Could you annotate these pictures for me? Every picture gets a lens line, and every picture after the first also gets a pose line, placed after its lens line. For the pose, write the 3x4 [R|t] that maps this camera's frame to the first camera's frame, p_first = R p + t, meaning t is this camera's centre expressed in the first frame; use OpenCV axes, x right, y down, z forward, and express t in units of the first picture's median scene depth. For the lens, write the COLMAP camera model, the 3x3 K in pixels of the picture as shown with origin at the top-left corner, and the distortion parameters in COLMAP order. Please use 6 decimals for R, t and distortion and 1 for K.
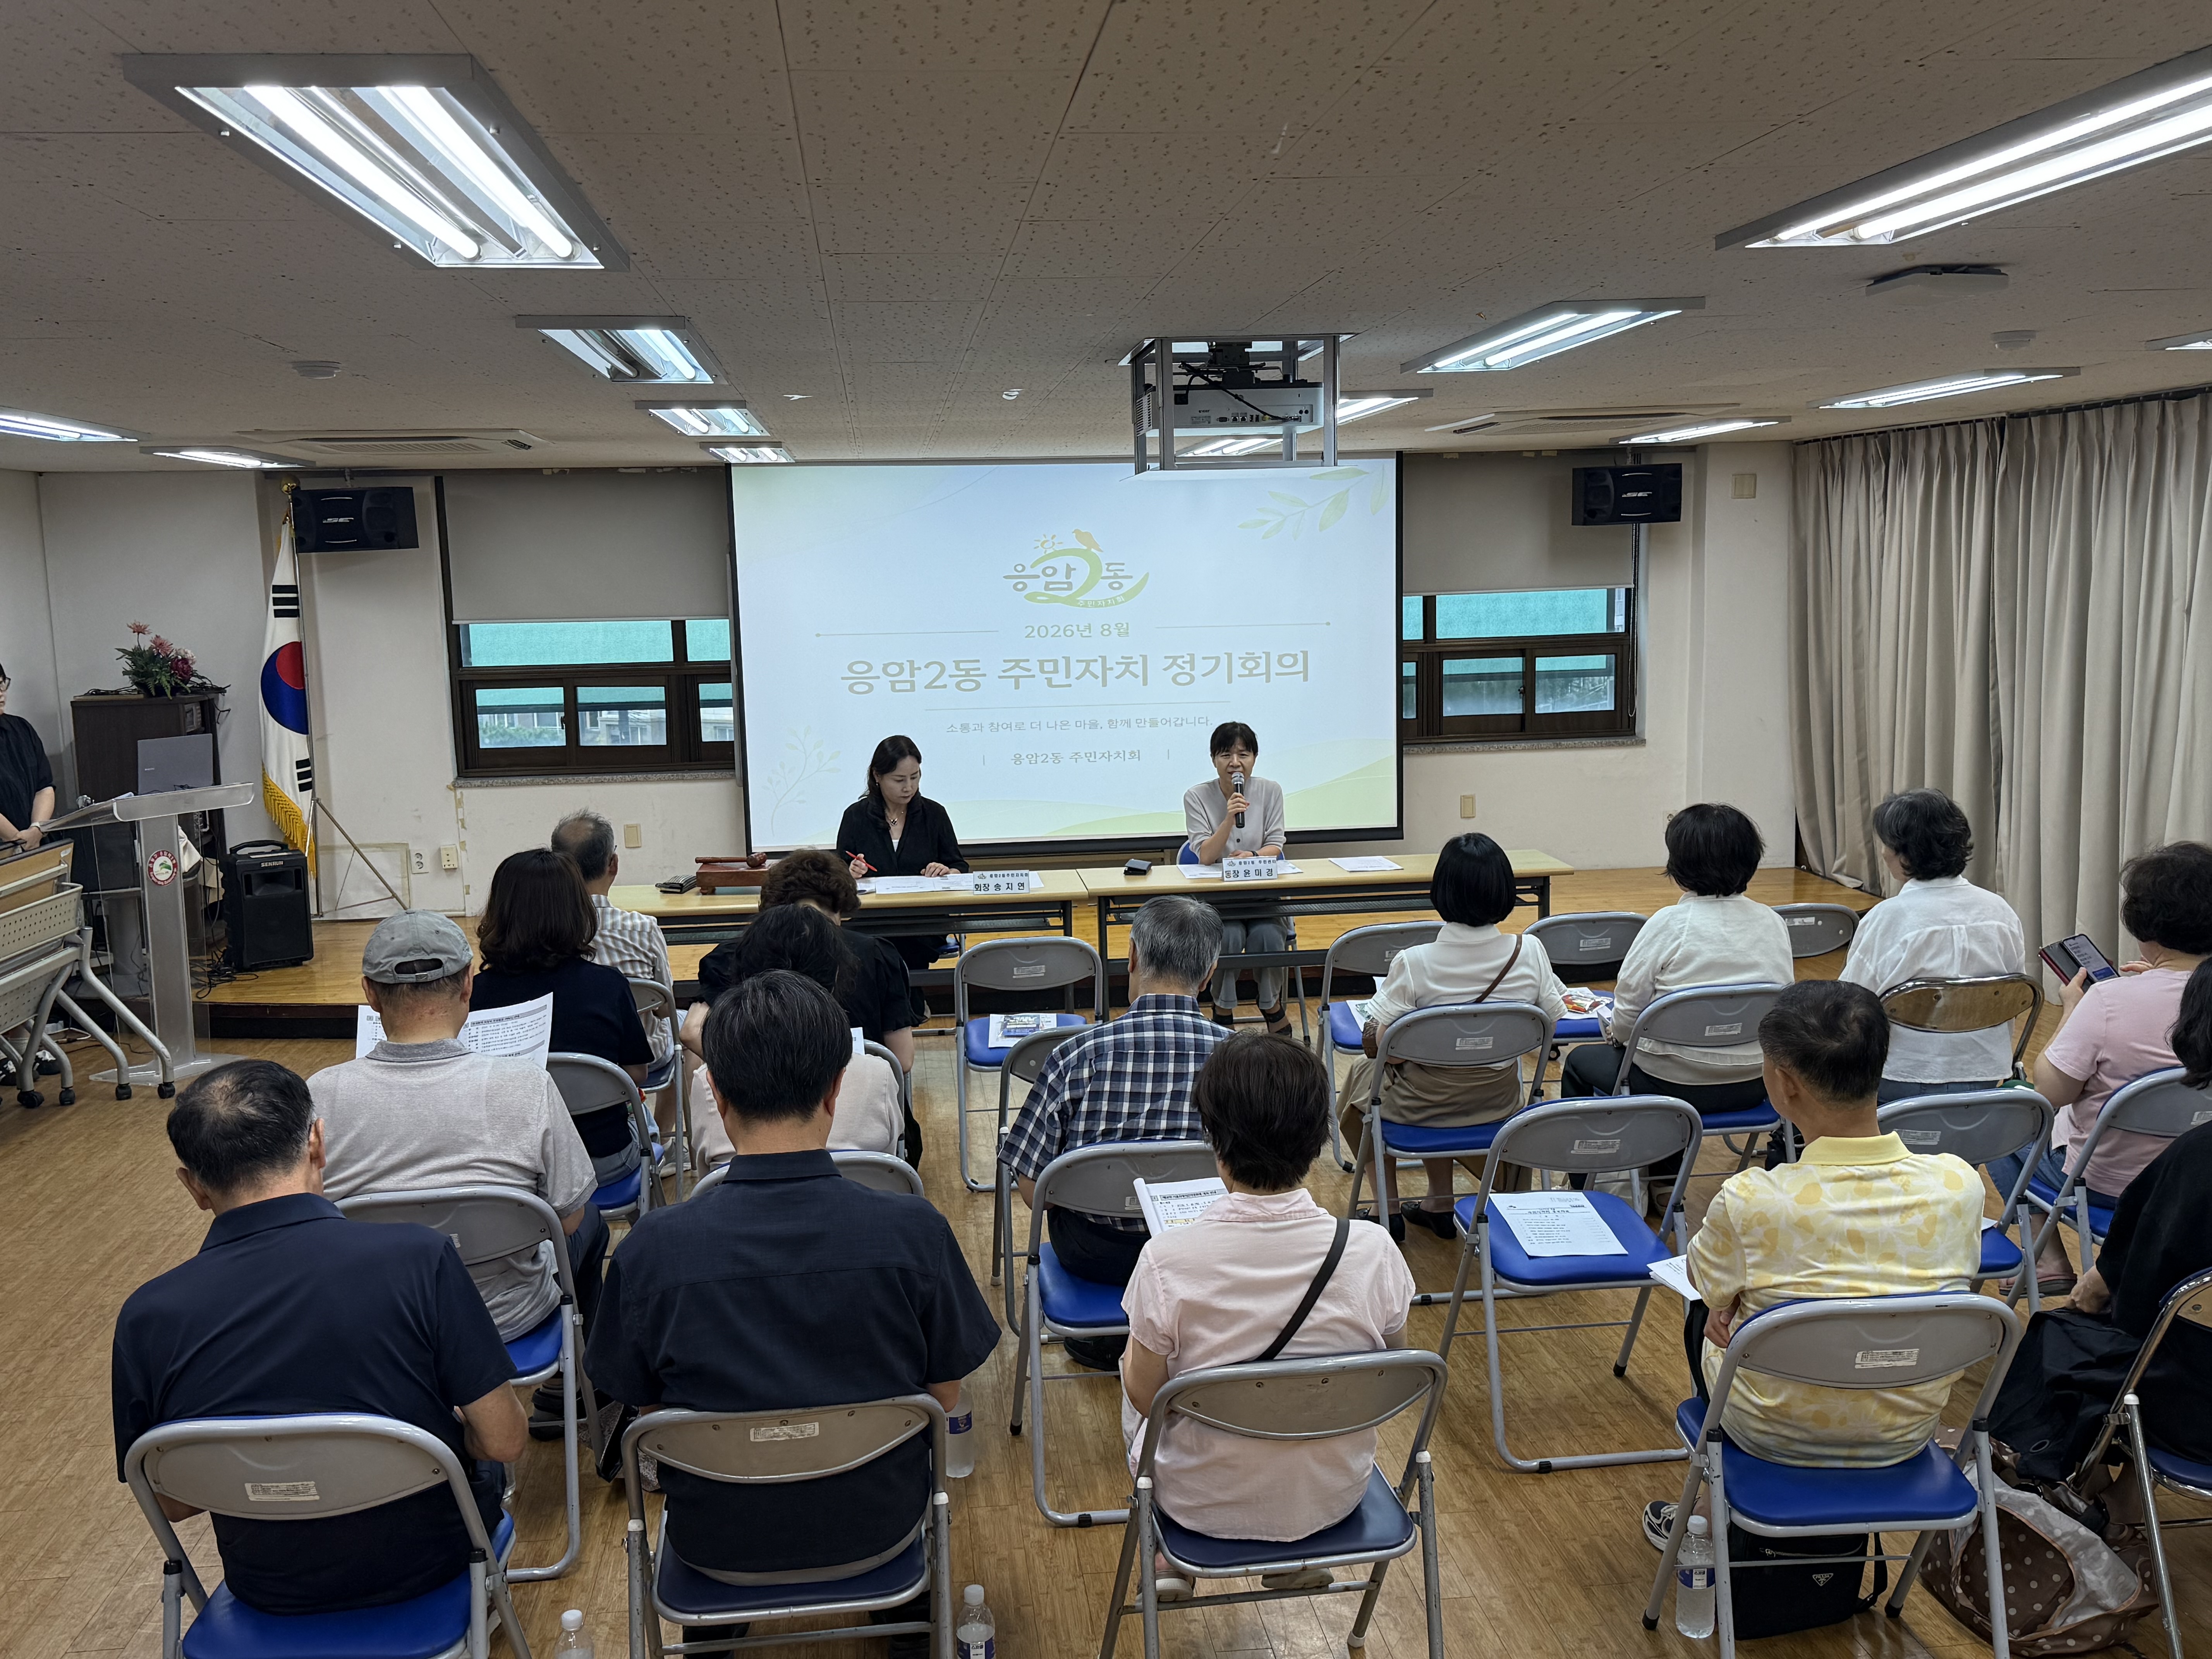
lens RADIAL K [[2075.7, 0, 1106.0], [0, 2075.7, 829.5], [0, 0, 1]] dist [0.095582, -0.133275]
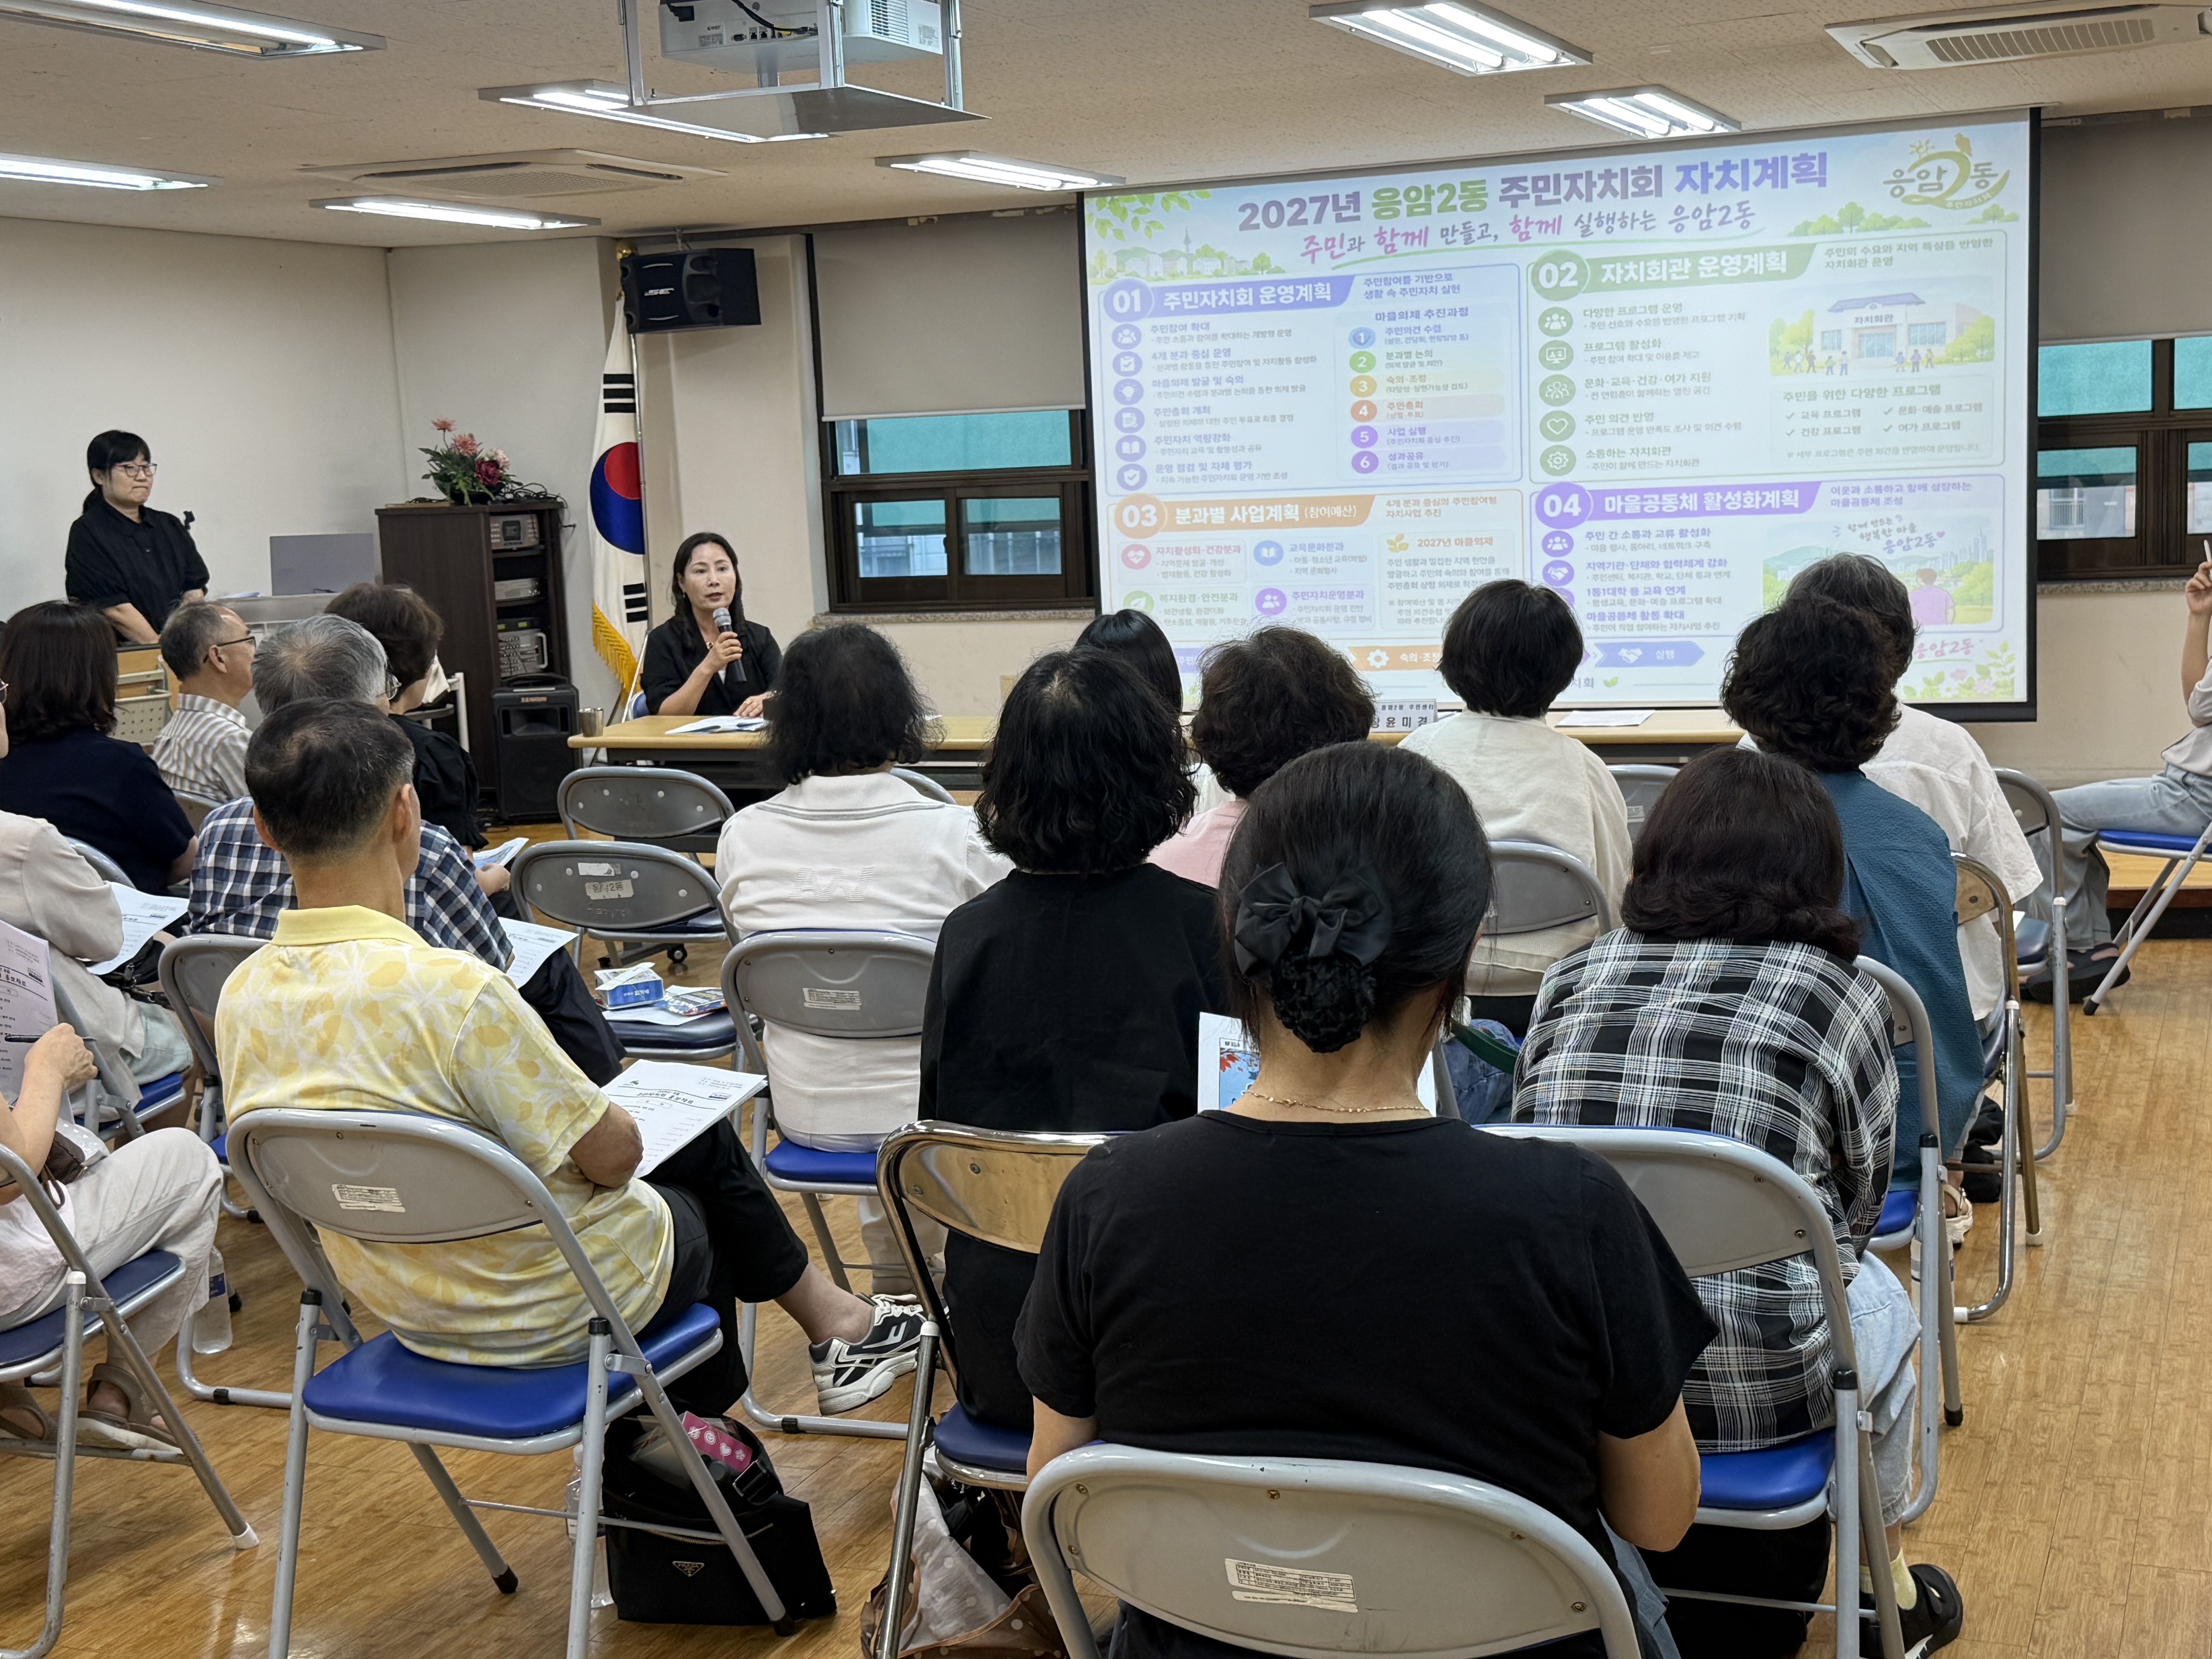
lens RADIAL K [[2881.2, 0, 1107.7], [0, 2881.2, 885.3], [0, 0, 1]] dist [0.242796, -0.644928]
pose [[0.876866, 0.054973, -0.477581, 0.350771], [-0.037707, 0.998244, 0.045674, 0.027170], [0.479253, -0.022042, 0.877400, 0.067700]]
